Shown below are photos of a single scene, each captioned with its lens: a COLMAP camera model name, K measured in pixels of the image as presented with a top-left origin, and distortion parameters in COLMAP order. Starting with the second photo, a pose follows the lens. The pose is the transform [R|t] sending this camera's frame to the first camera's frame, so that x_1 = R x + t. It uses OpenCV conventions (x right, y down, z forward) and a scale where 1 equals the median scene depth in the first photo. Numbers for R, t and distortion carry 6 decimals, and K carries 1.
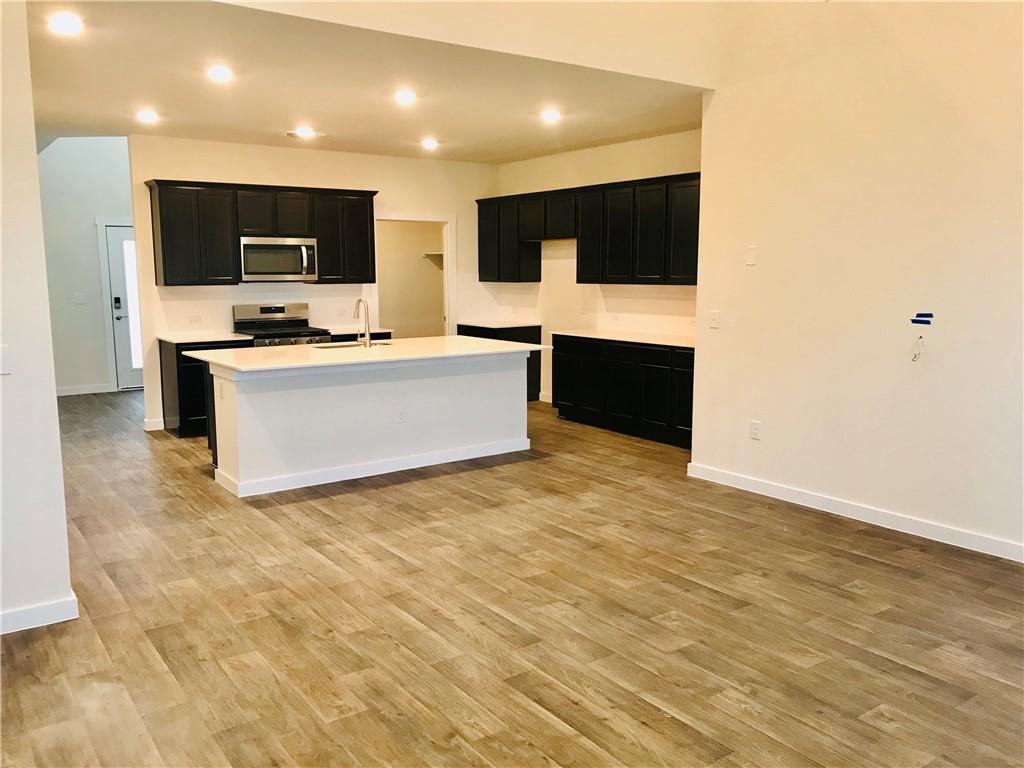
lens RADIAL K [[832.5, 0, 505.8], [0, 832.5, 381.0], [0, 0, 1]] dist [0.075936, -0.154066]
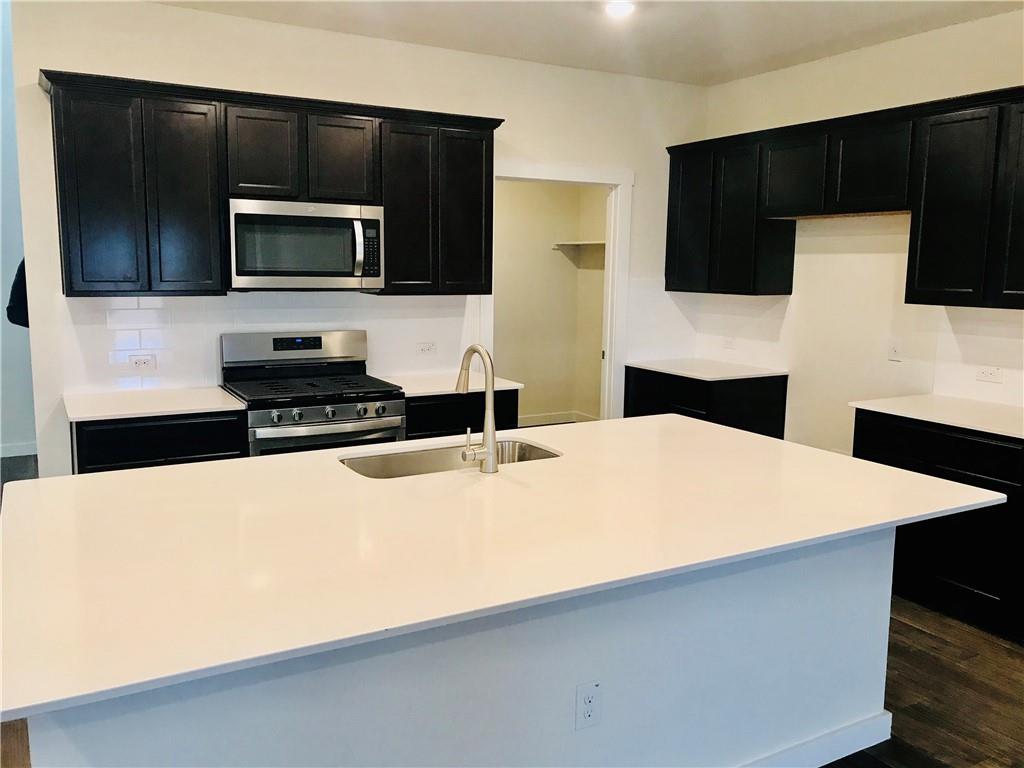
lens RADIAL K [[832.5, 0, 505.8], [0, 832.5, 381.0], [0, 0, 1]] dist [0.075936, -0.154066]
pose [[0.994437, 0.031278, -0.100582, -0.131413], [-0.030738, 0.999504, 0.006914, -0.093897], [0.100748, -0.003784, 0.994905, 0.672544]]
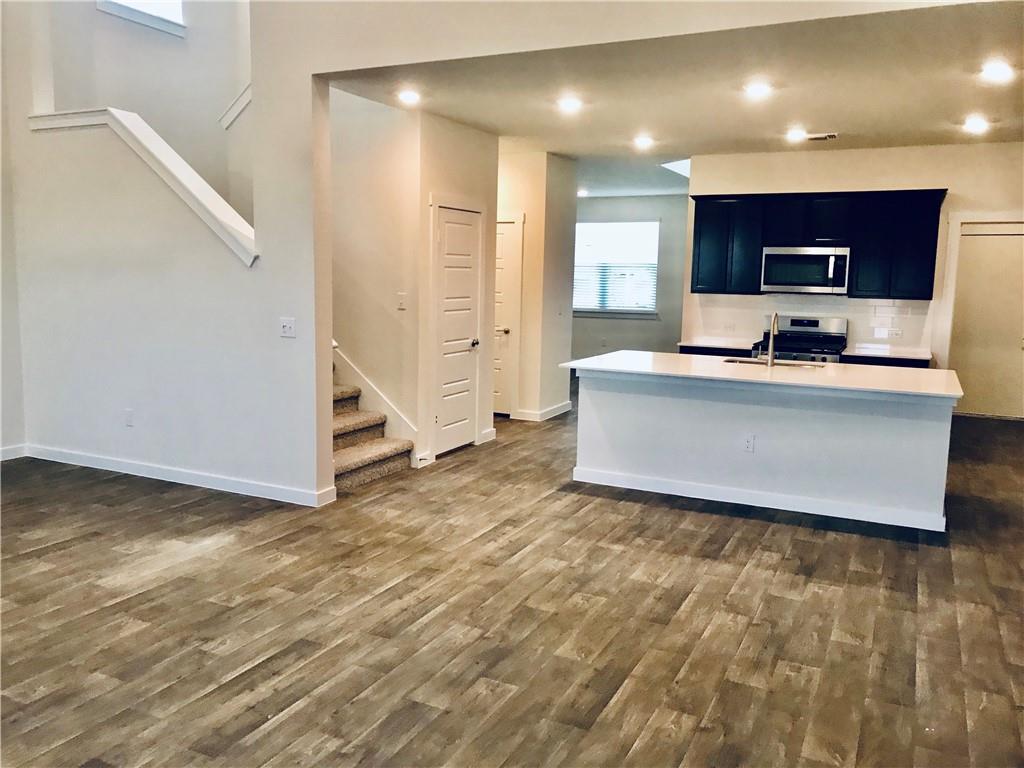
lens RADIAL K [[832.5, 0, 505.8], [0, 832.5, 381.0], [0, 0, 1]] dist [0.075936, -0.154066]
pose [[0.469504, 0.132689, -0.872903, 0.548848], [-0.142151, 0.987106, 0.073591, -0.056599], [0.871412, 0.089533, 0.482312, 0.338929]]
